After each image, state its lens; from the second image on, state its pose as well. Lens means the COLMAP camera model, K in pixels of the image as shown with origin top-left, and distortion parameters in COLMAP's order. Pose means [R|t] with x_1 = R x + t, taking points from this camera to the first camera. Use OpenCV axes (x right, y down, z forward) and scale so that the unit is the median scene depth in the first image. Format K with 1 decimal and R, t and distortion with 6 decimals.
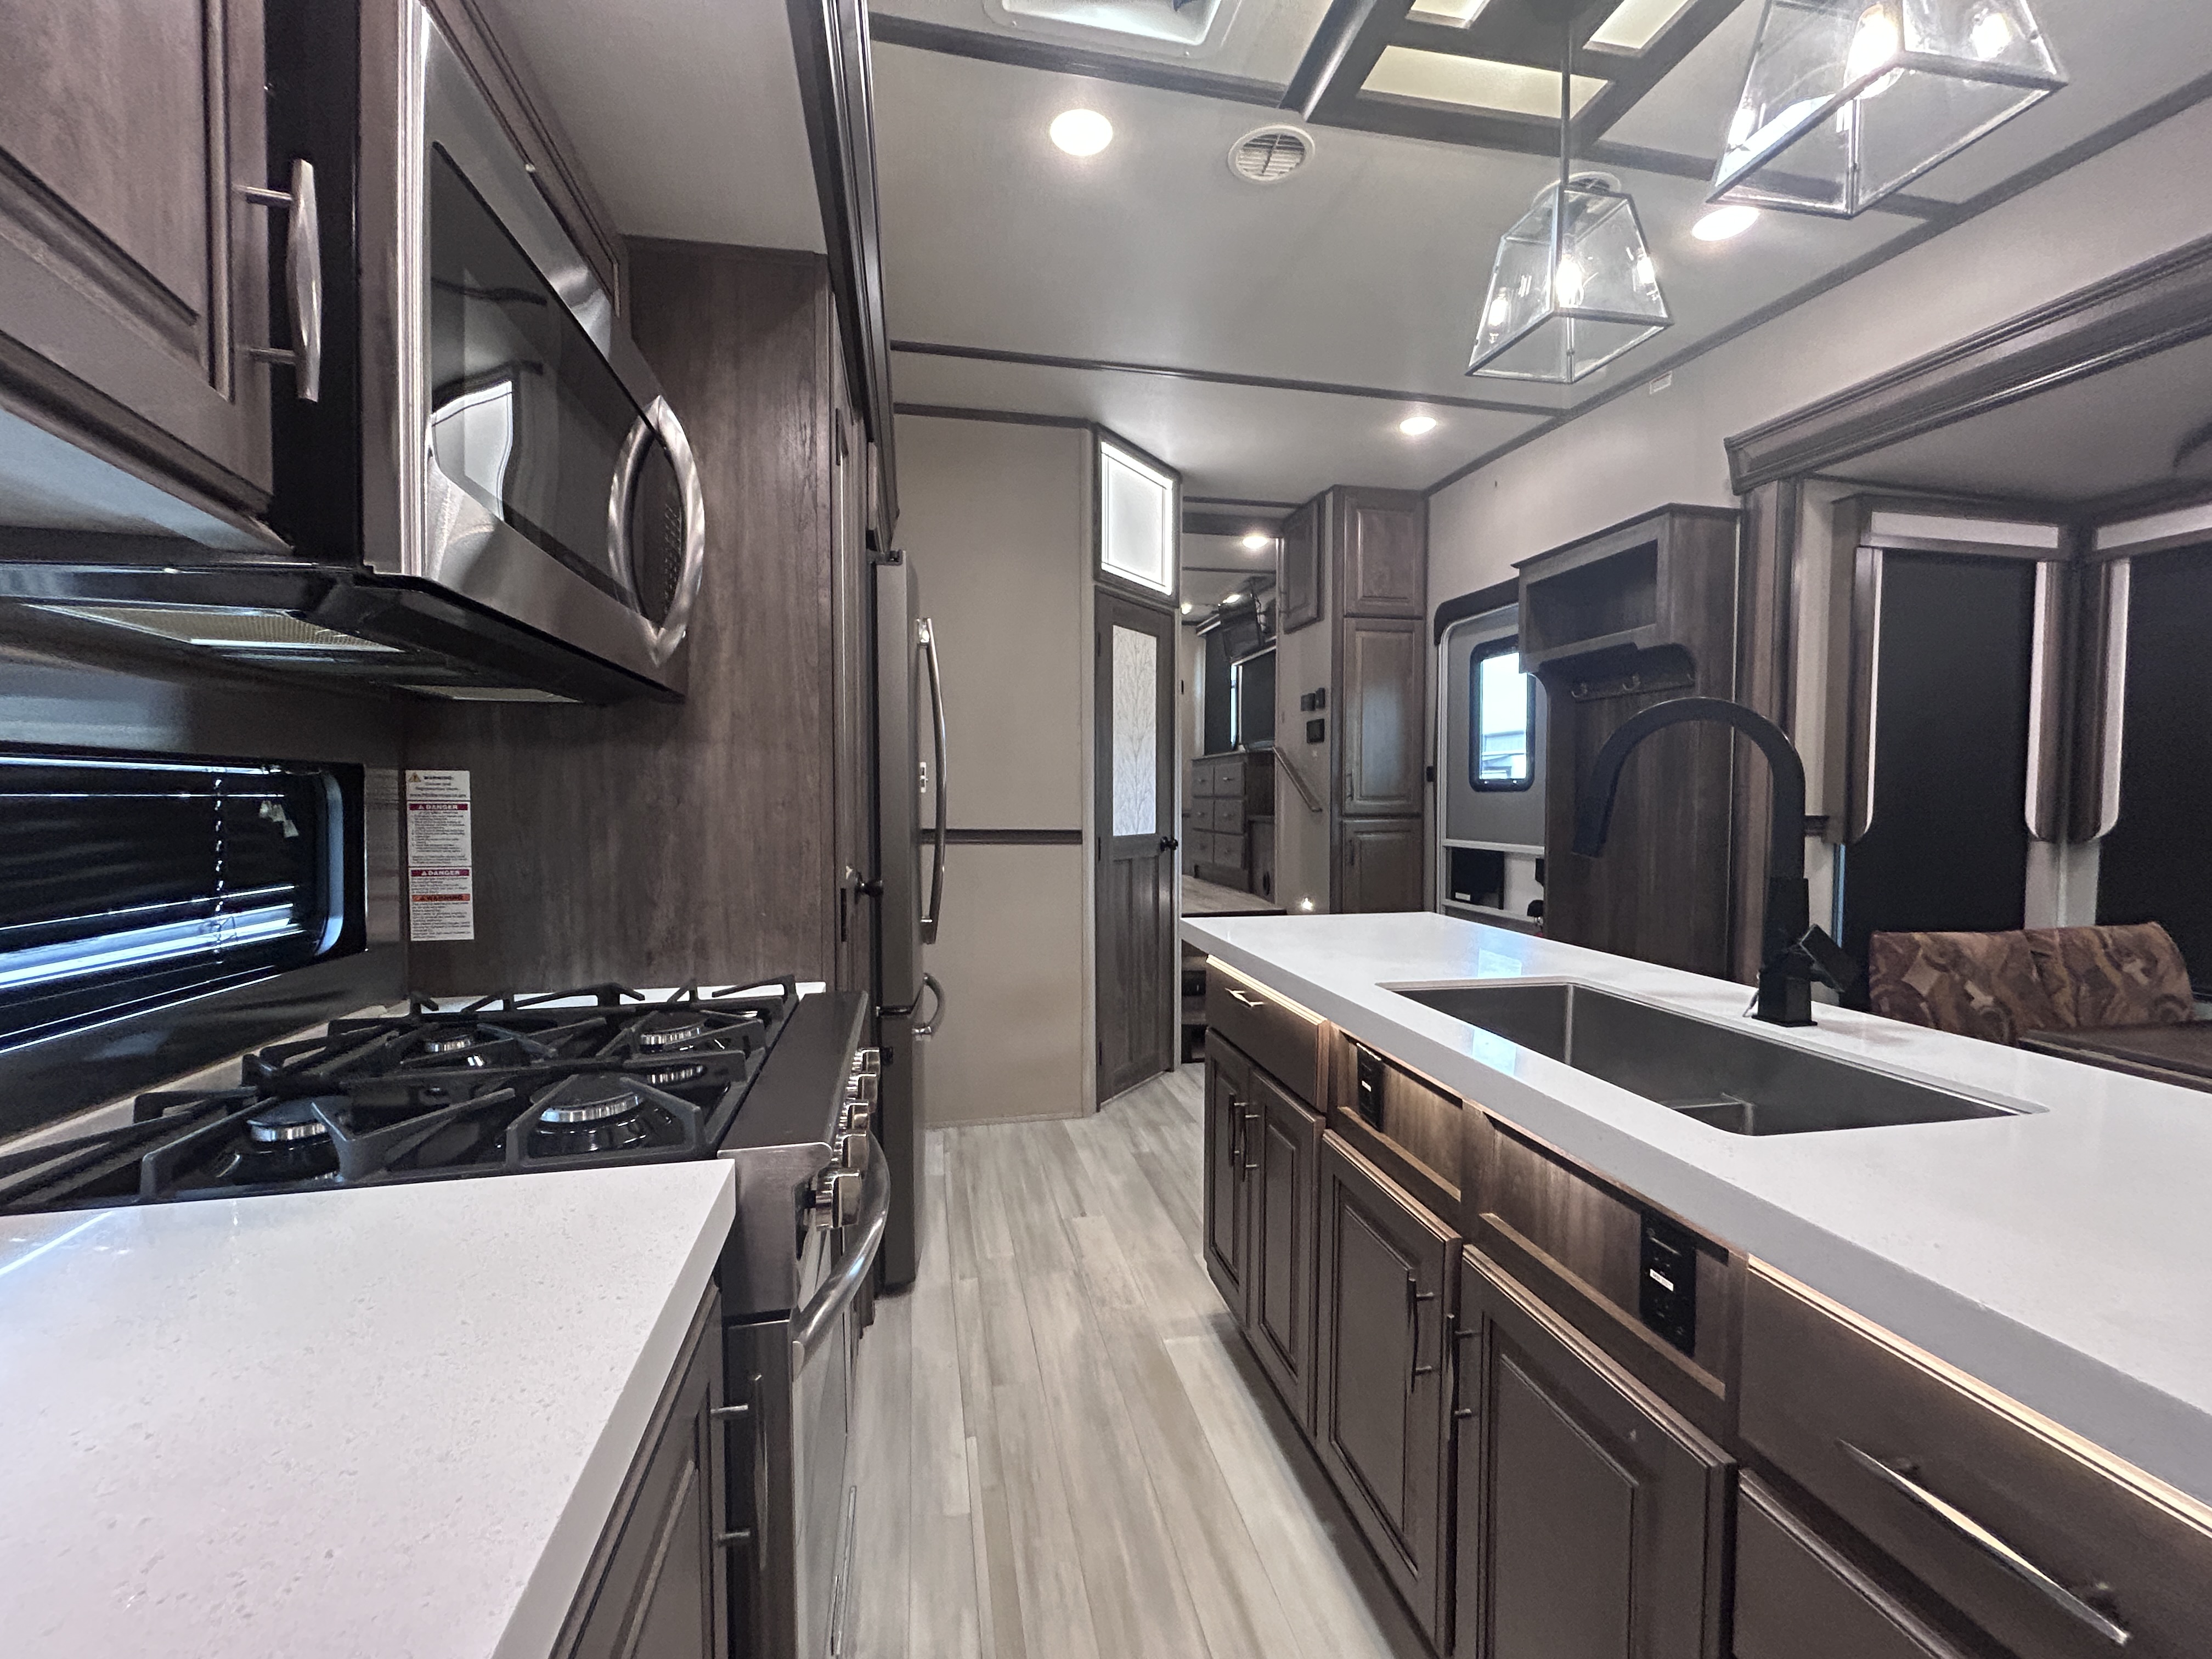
lens RADIAL K [[890.3, 0, 1104.2], [0, 890.3, 829.8], [0, 0, 1]] dist [-0.000187, 0.001134]
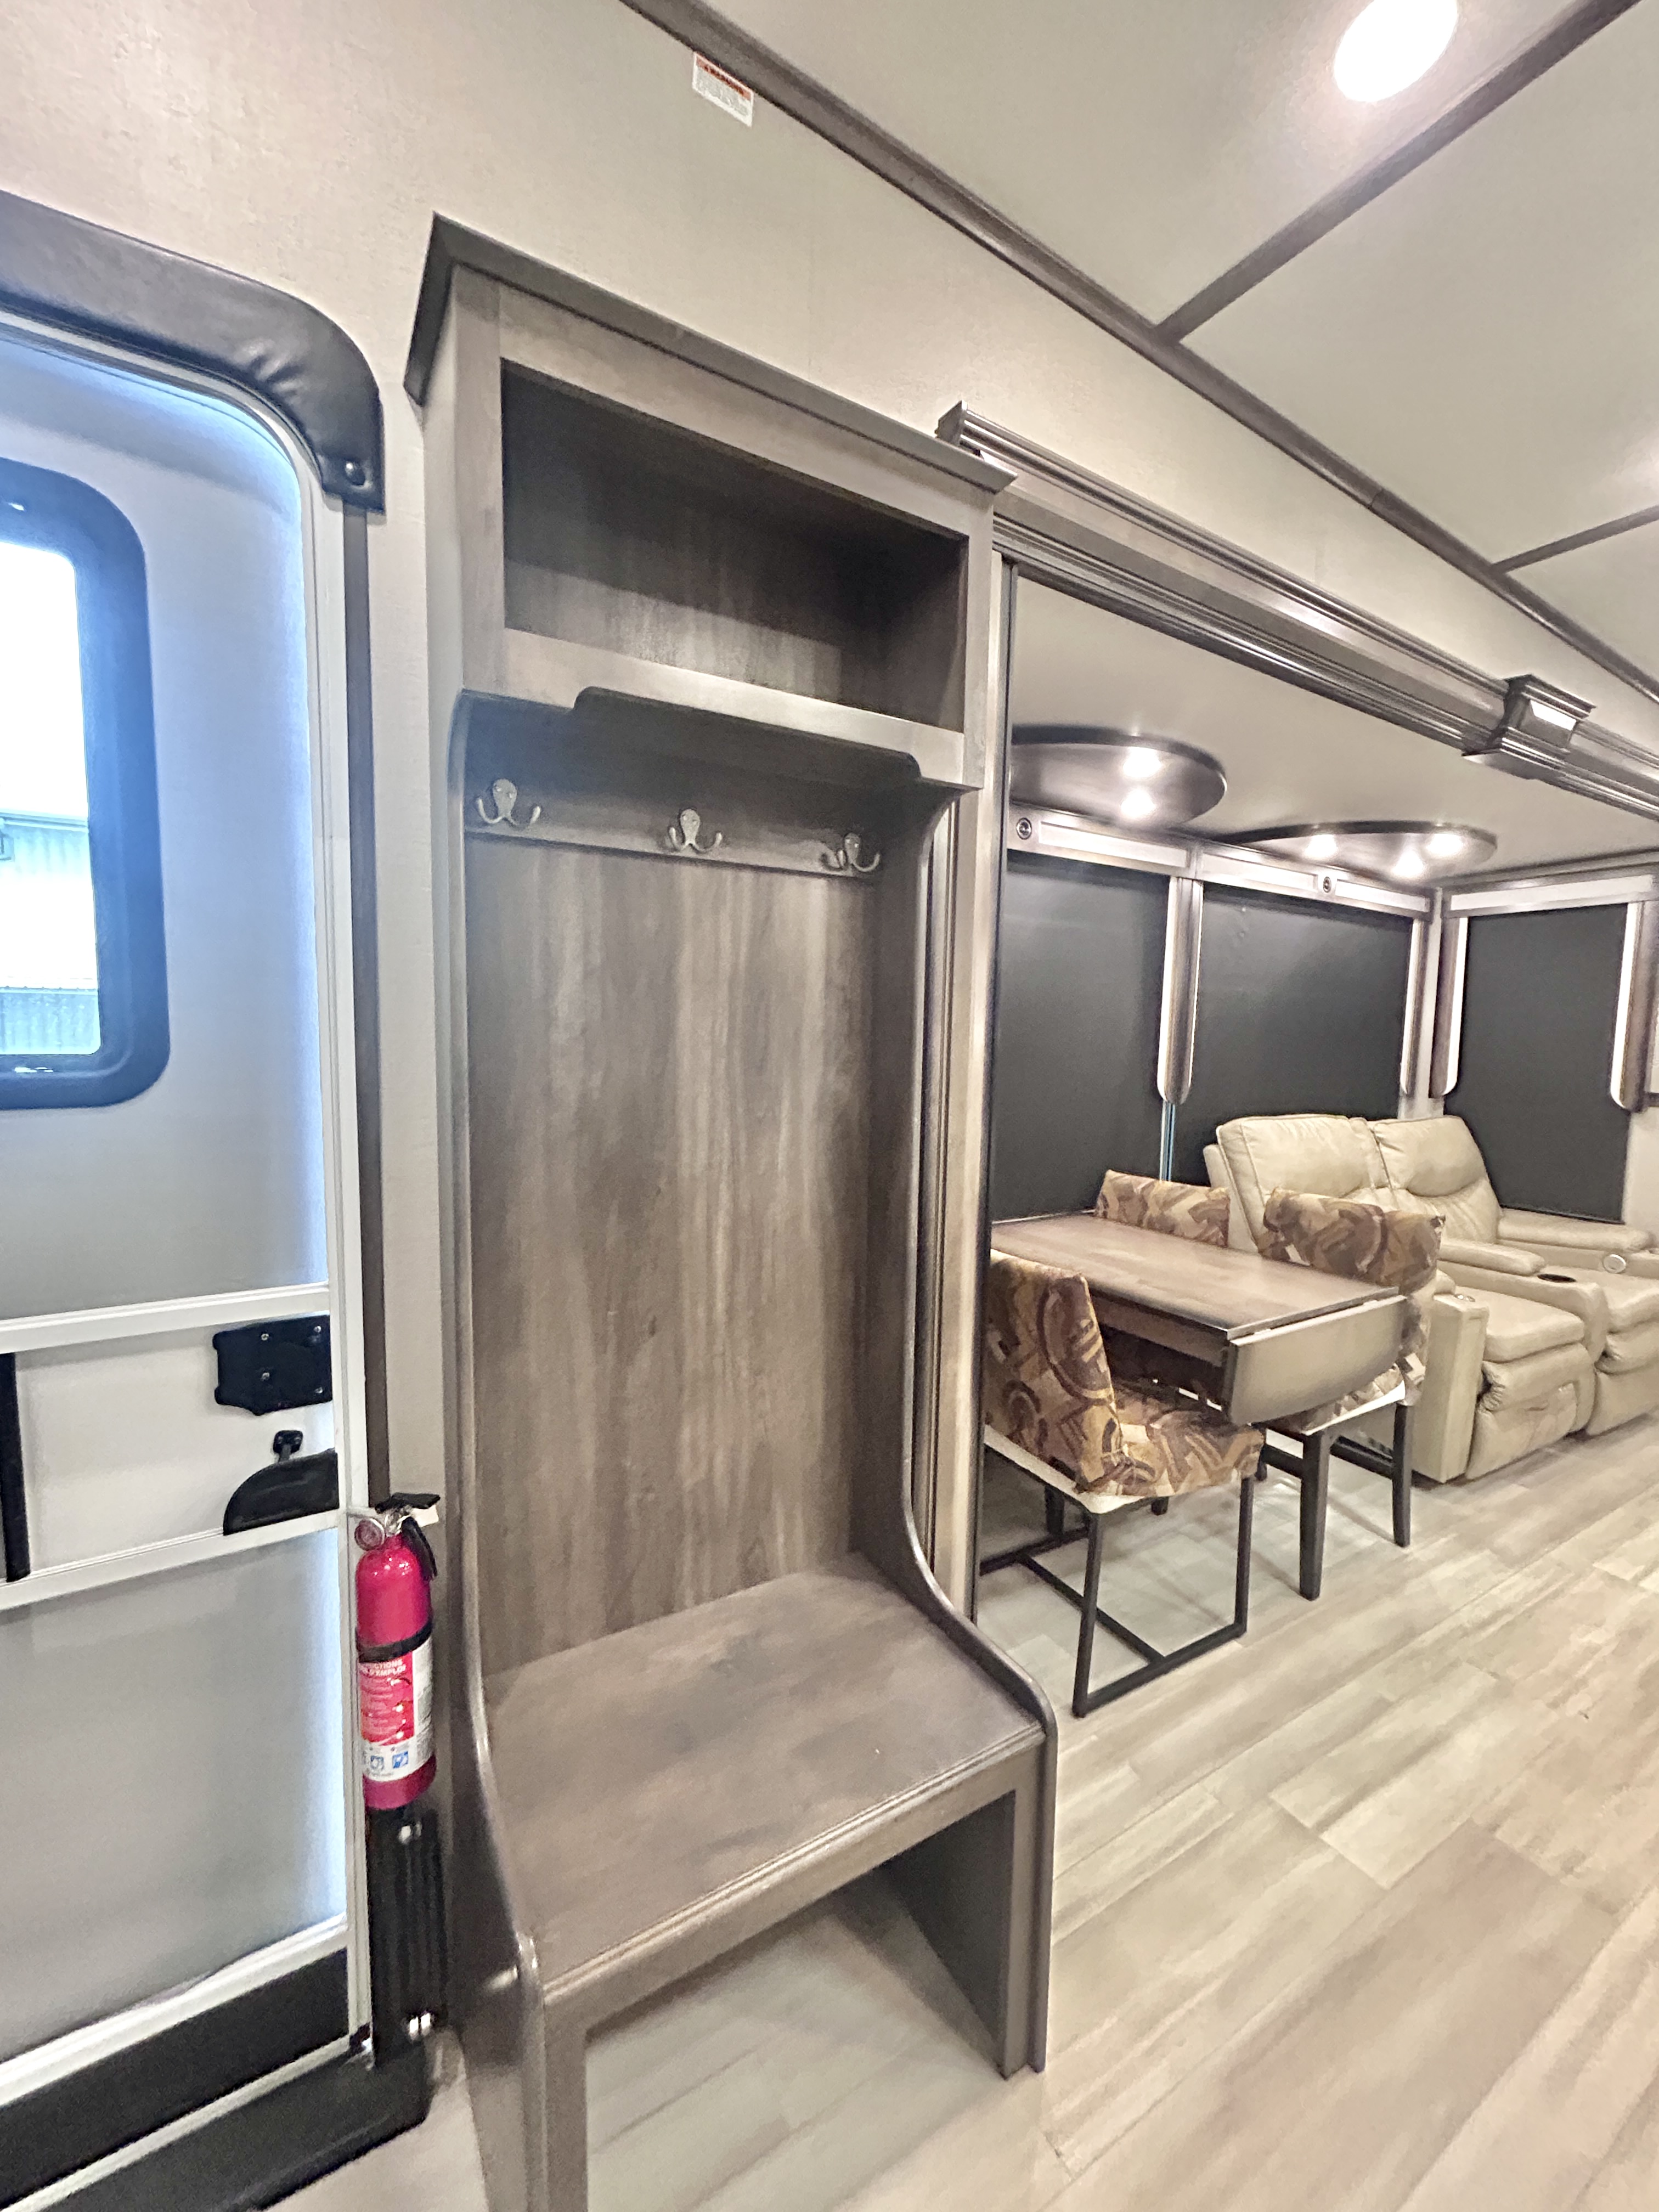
lens RADIAL K [[890.3, 0, 831.1], [0, 890.3, 1101.7], [0, 0, 1]] dist [-0.001335, 0.000317]
pose [[-0.333581, -0.093582, 0.938065, 0.233489], [0.014522, 0.994433, 0.104369, -0.107452], [-0.942610, 0.048438, -0.330364, 1.373494]]
